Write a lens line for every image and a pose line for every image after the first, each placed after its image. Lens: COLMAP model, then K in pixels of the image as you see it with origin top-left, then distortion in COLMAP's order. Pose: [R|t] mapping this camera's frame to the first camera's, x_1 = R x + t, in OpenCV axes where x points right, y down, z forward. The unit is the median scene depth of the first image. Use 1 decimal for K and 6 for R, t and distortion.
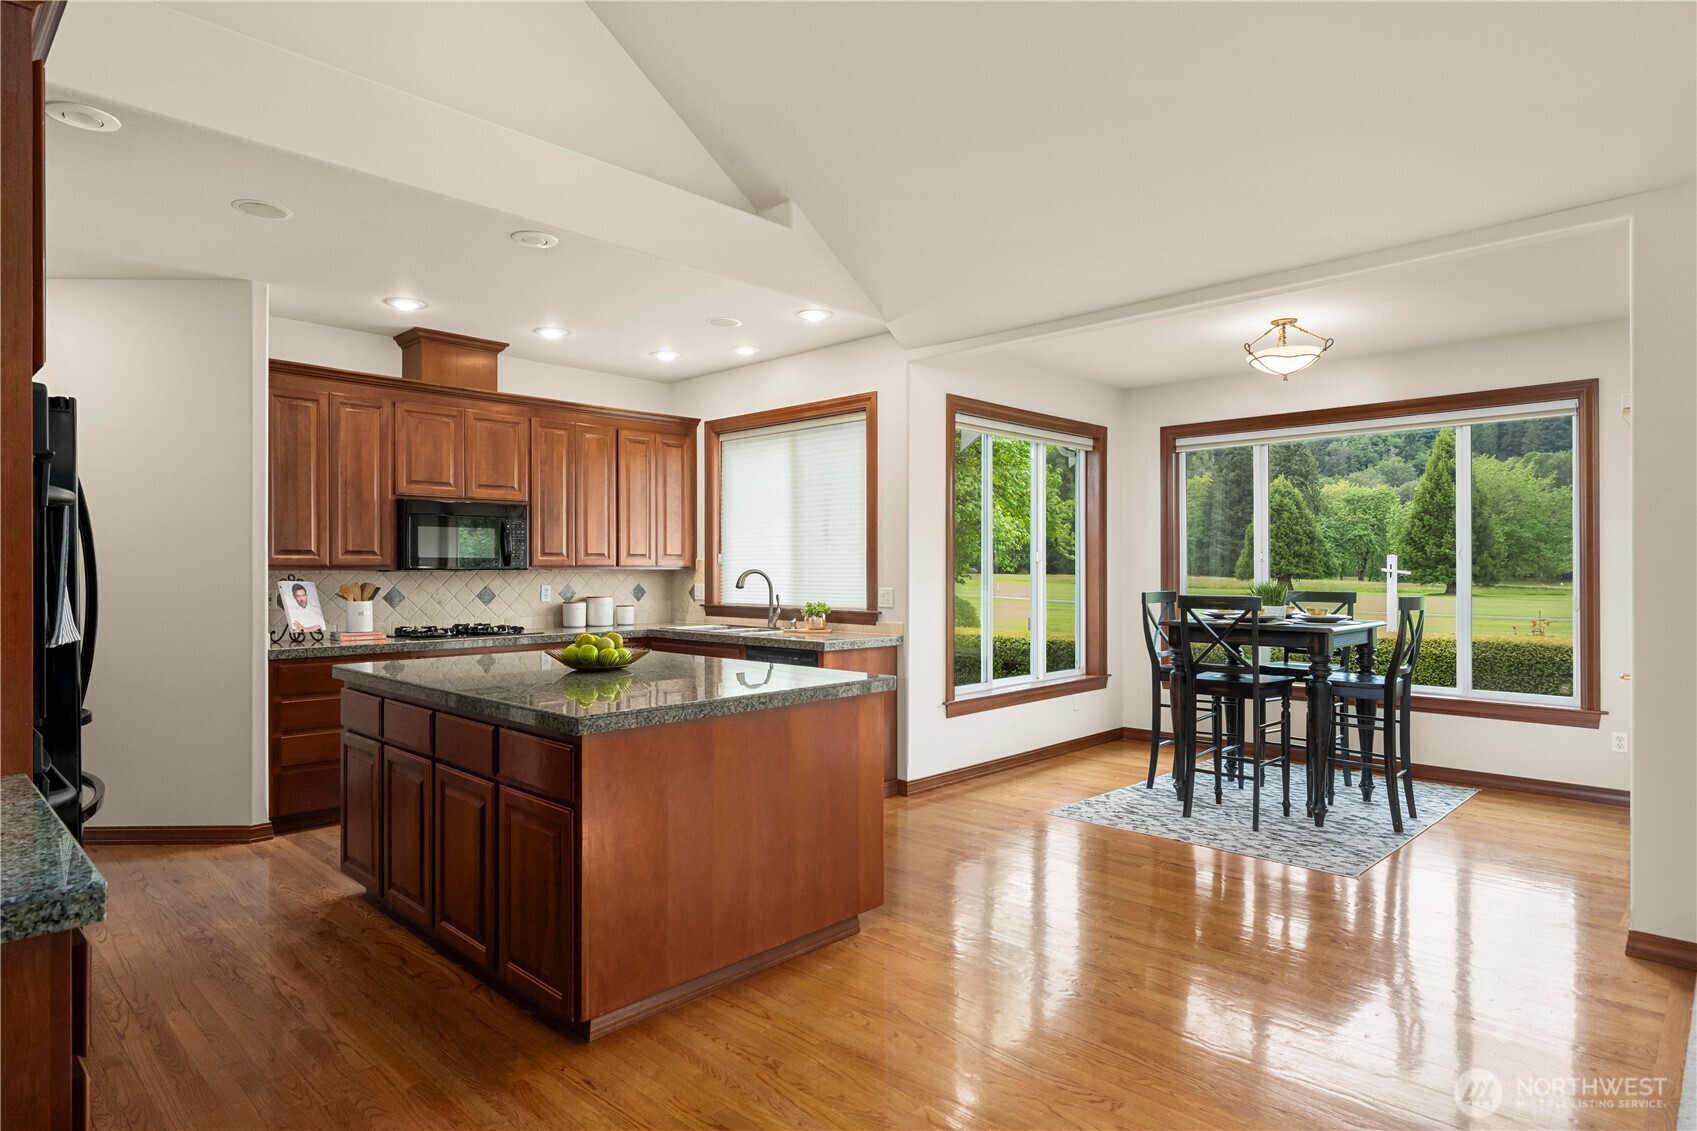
lens RADIAL K [[936.5, 0, 840.8], [0, 936.5, 560.5], [0, 0, 1]] dist [0.000161, 0.001398]
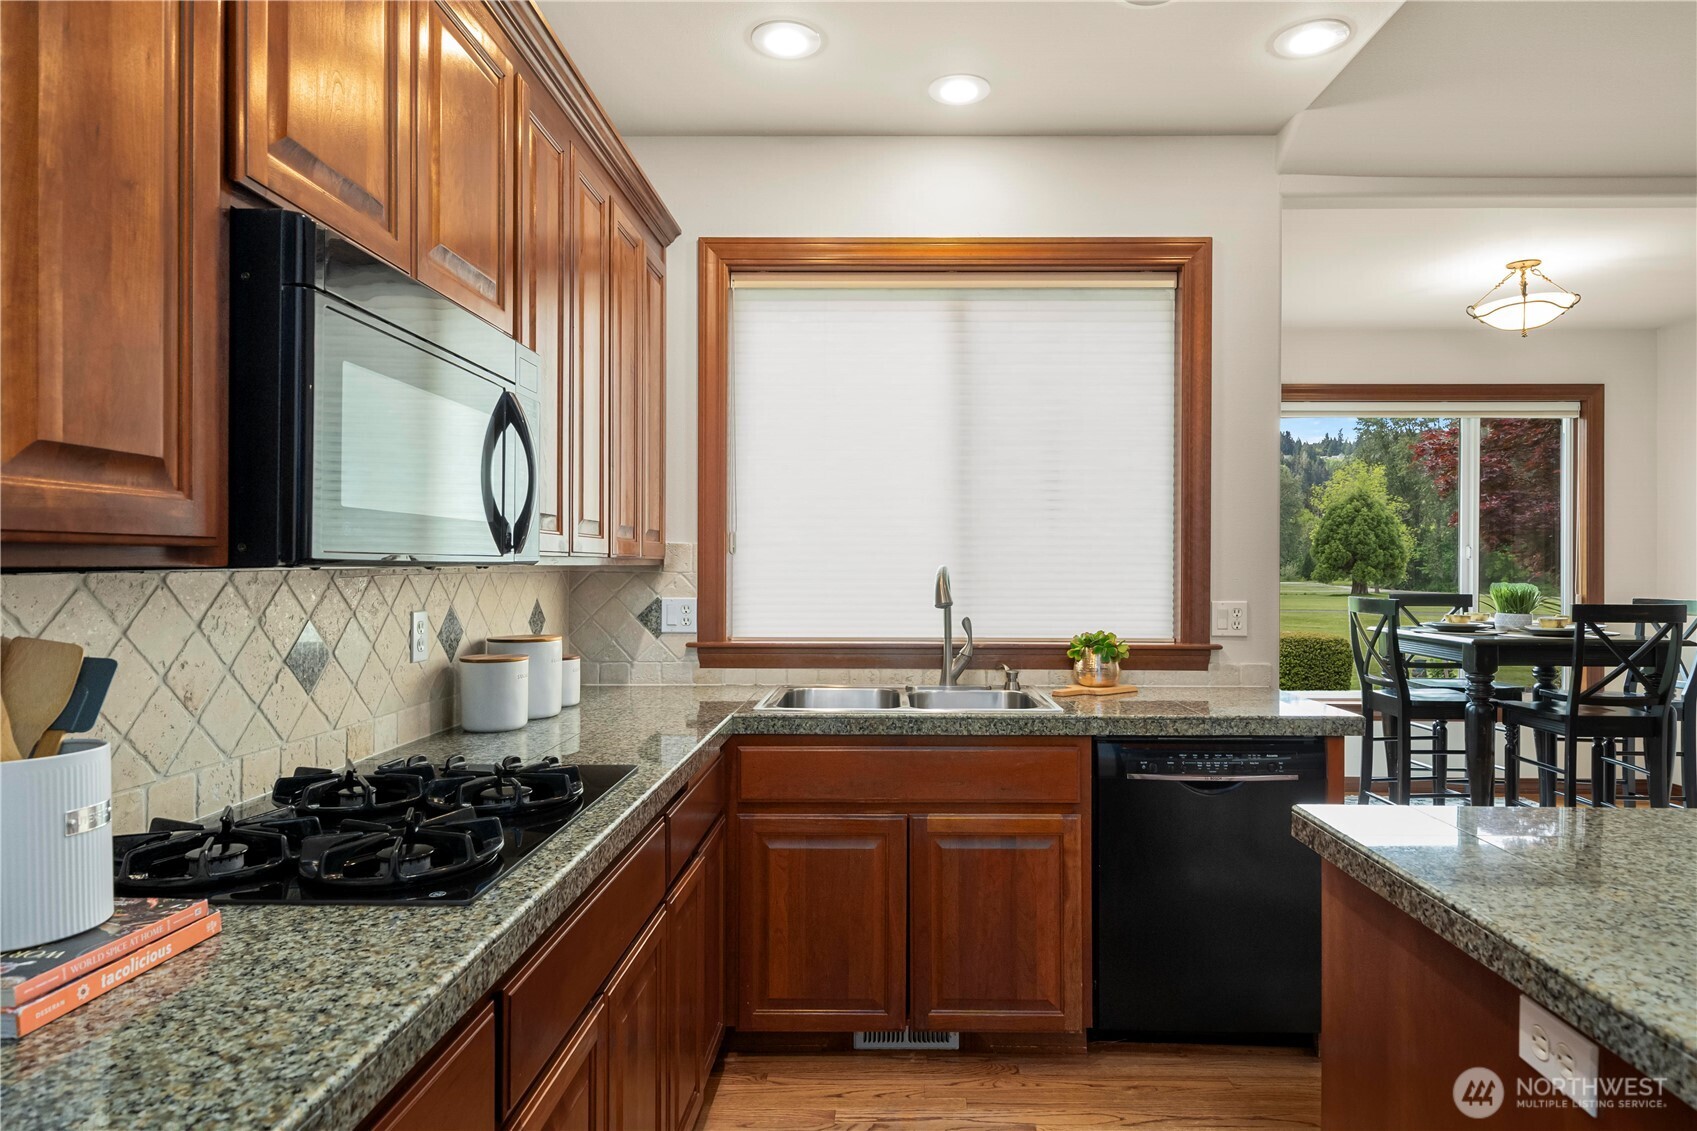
lens RADIAL K [[996.9, 0, 901.1], [0, 996.9, 550.6], [0, 0, 1]] dist [0.029108, -0.000191]
pose [[0.717406, 0.014362, 0.696508, -0.505689], [-0.011017, 0.999896, -0.009271, 0.007463], [-0.696569, -0.001023, 0.717490, 0.726369]]
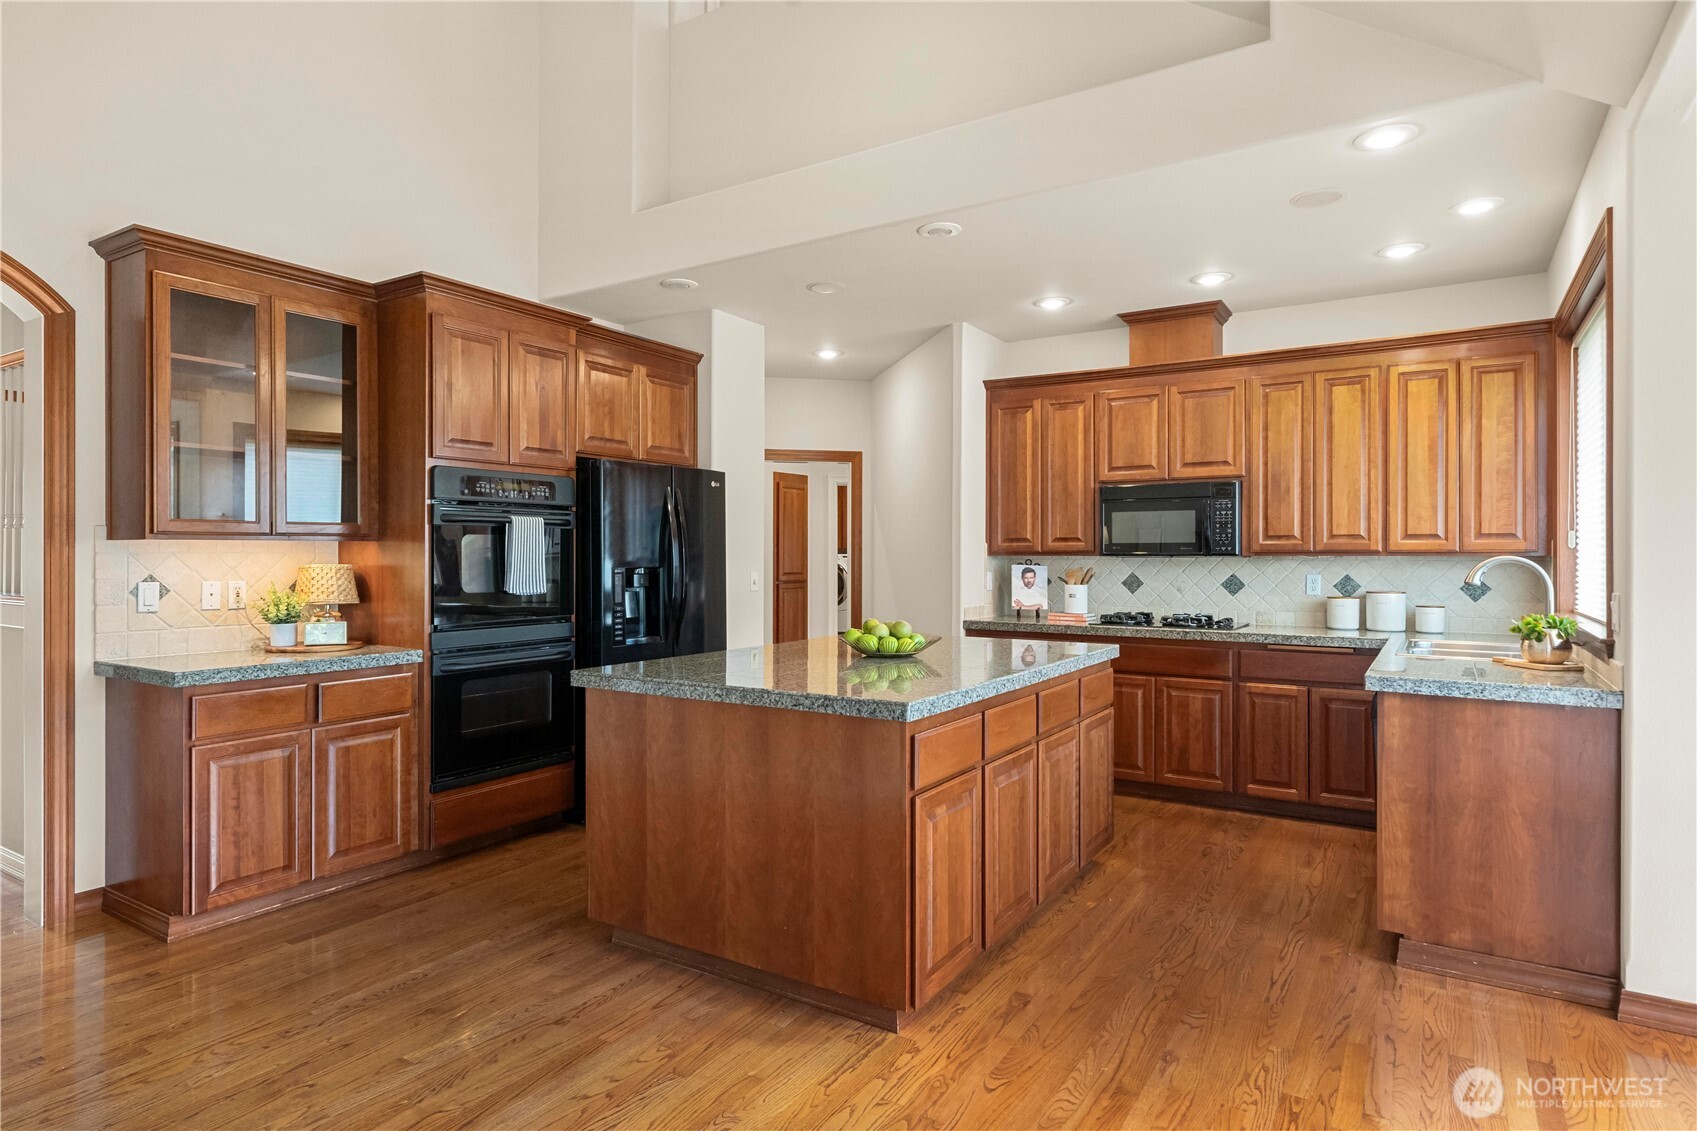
lens RADIAL K [[936.5, 0, 840.8], [0, 936.5, 560.5], [0, 0, 1]] dist [0.000161, 0.001398]
pose [[0.197006, 0.008582, -0.980365, 0.467465], [0.008252, 0.999912, 0.010412, 0.002216], [0.980368, -0.010141, 0.196918, 0.500782]]
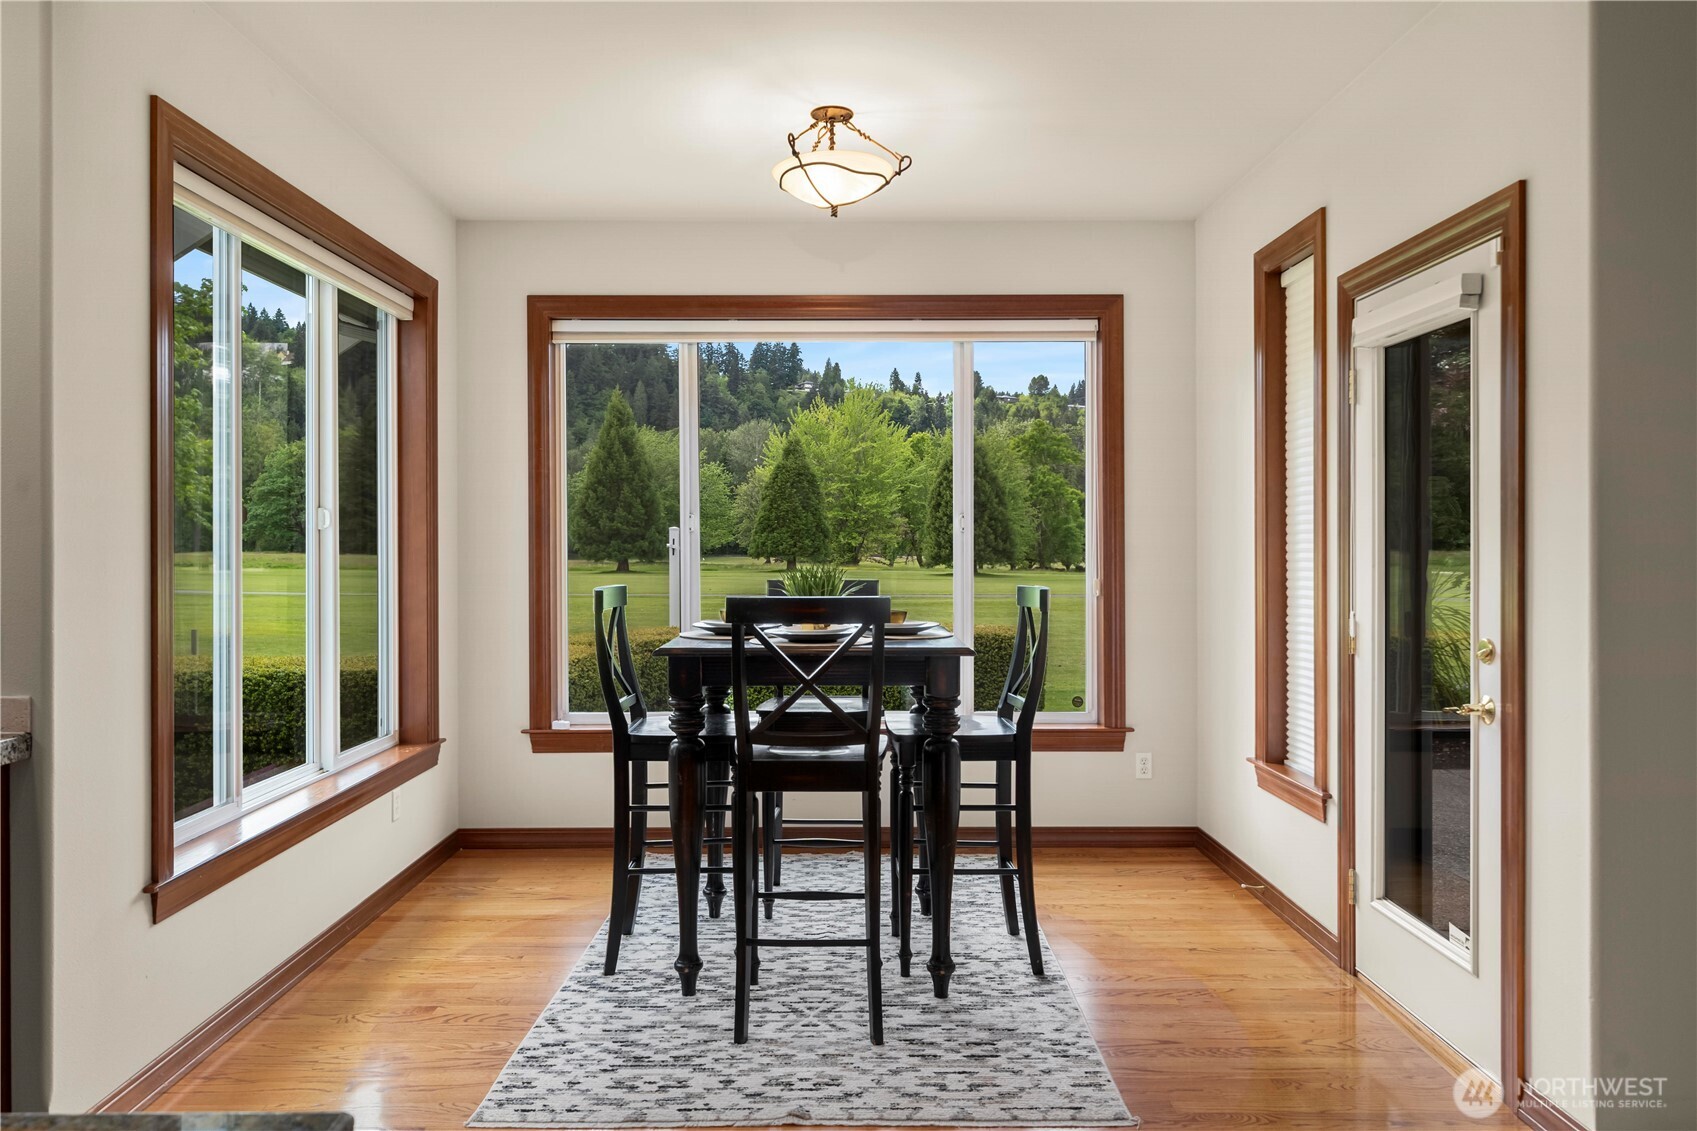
lens RADIAL K [[1162.4, 0, 849.6], [0, 1162.4, 545.1], [0, 0, 1]] dist [0.002515, 0.003563]
pose [[0.715650, -0.001040, 0.698458, -0.019074], [-0.005507, 0.999959, 0.007132, 0.004628], [-0.698437, -0.008951, 0.715616, 0.464267]]
